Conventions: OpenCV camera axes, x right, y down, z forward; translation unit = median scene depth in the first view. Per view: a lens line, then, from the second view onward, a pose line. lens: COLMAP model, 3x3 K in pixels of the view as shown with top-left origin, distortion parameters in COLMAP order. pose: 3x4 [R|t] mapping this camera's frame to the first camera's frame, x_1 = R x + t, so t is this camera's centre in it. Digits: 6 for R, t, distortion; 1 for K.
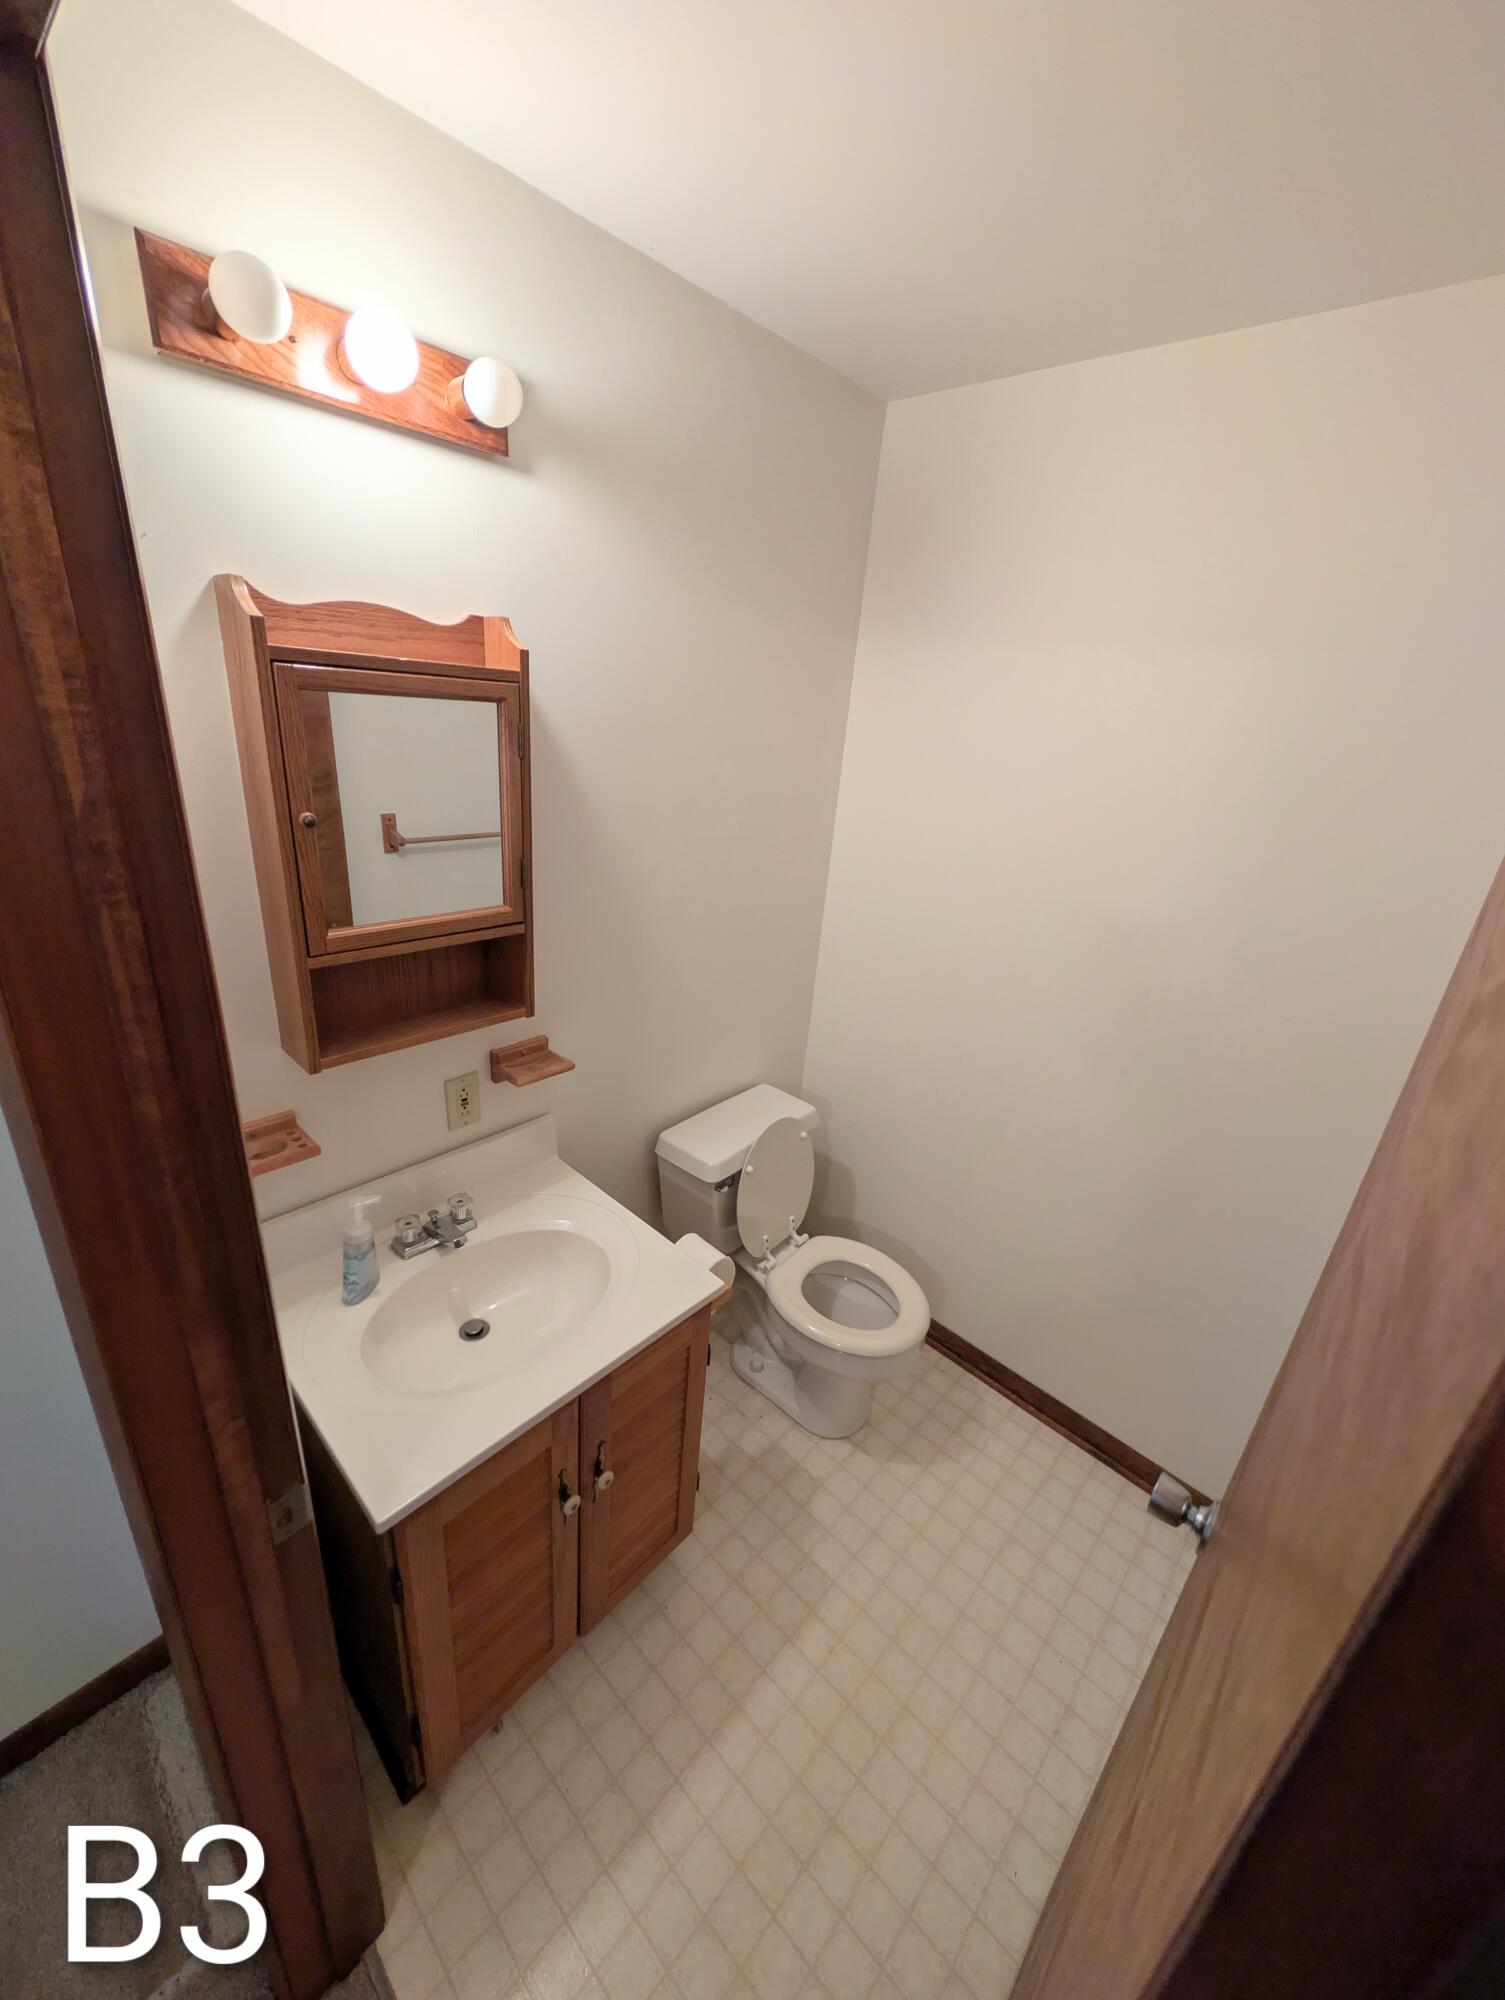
lens RADIAL K [[760.3, 0, 750.1], [0, 760.3, 992.3], [0, 0, 1]] dist [-0.001960, -0.000037]
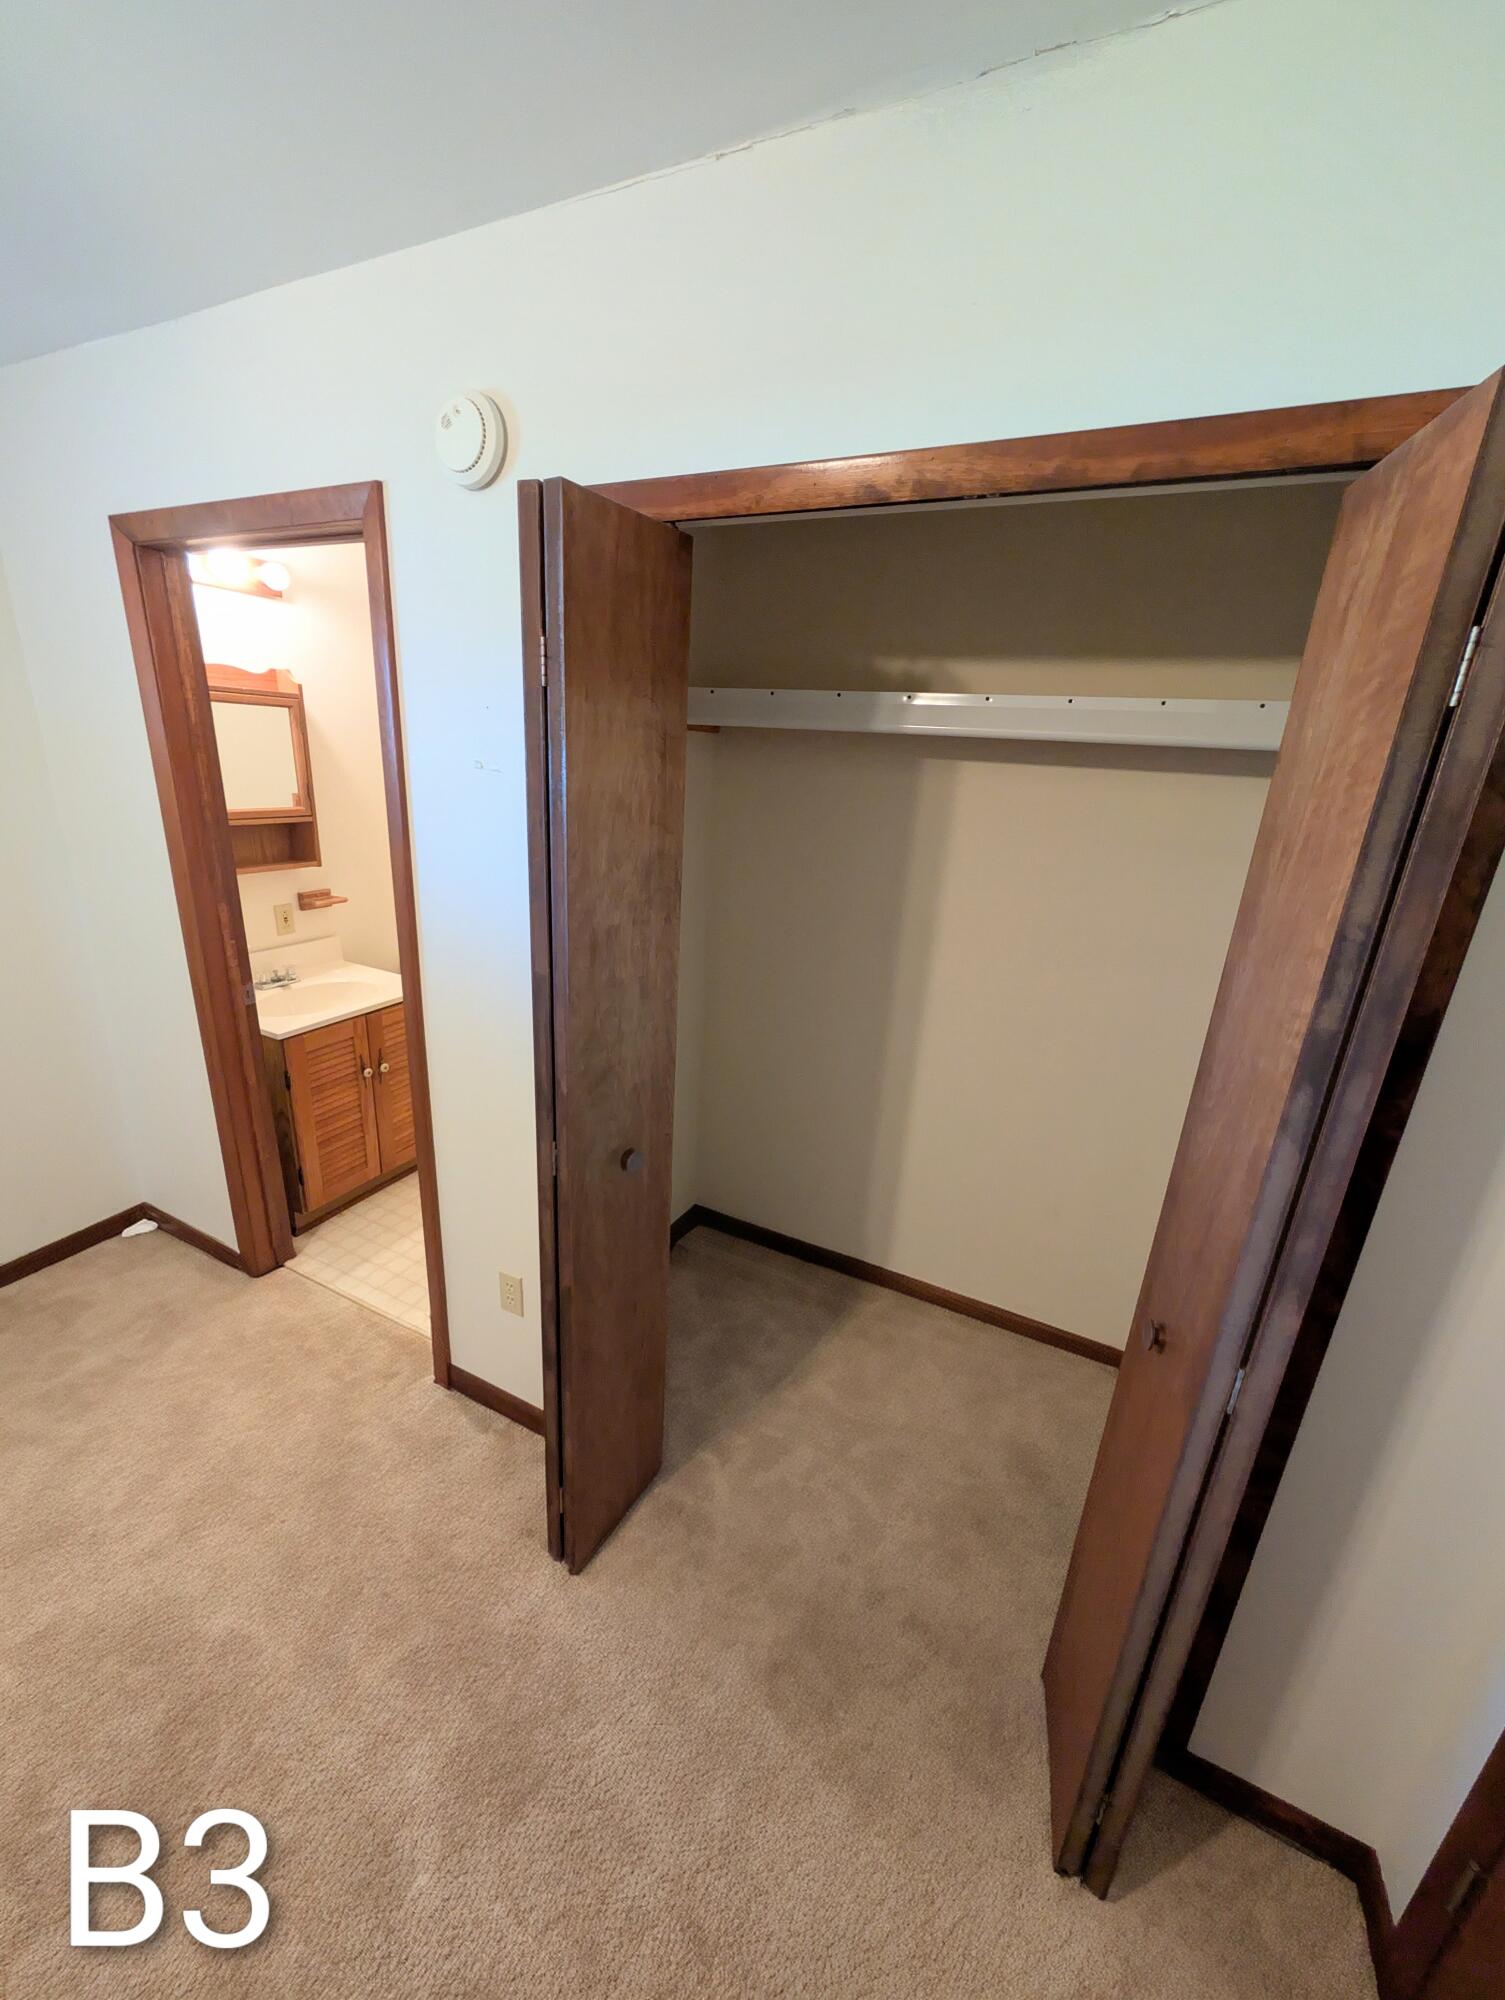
lens RADIAL K [[760.3, 0, 749.7], [0, 760.3, 1002.6], [0, 0, 1]] dist [-0.001960, -0.000037]
pose [[0.958675, -0.114834, 0.260297, 0.270206], [0.122350, 0.992405, -0.012801, 0.639129], [-0.256850, 0.044120, 0.965444, -1.391557]]
